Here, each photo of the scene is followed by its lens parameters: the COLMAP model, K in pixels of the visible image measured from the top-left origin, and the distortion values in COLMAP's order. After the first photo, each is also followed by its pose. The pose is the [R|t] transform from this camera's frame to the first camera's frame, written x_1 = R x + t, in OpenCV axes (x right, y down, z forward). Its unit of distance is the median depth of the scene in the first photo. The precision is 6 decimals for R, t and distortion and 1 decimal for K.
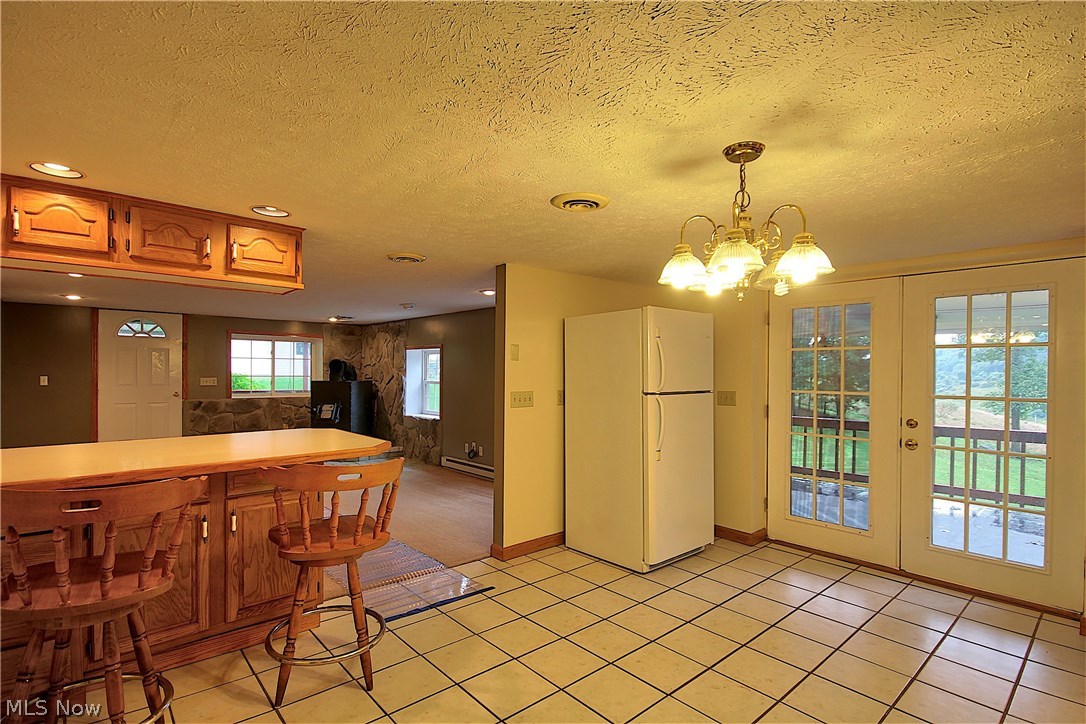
lens RADIAL K [[503.7, 0, 545.9], [0, 503.7, 376.6], [0, 0, 1]] dist [-0.001093, -0.000509]
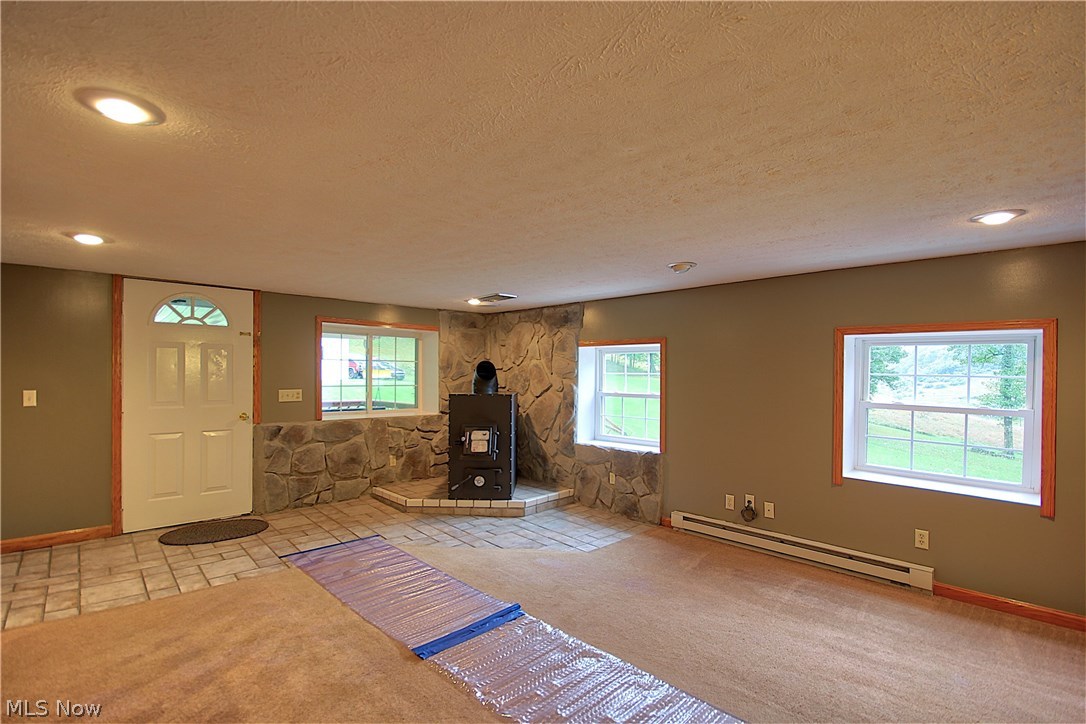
lens RADIAL K [[485.9, 0, 544.0], [0, 485.9, 380.8], [0, 0, 1]] dist [-0.001328, 0.000076]
pose [[0.999543, -0.004266, 0.029929, -0.356919], [0.004196, 0.999988, 0.002385, -0.009575], [-0.029939, -0.002258, 0.999549, 0.357675]]
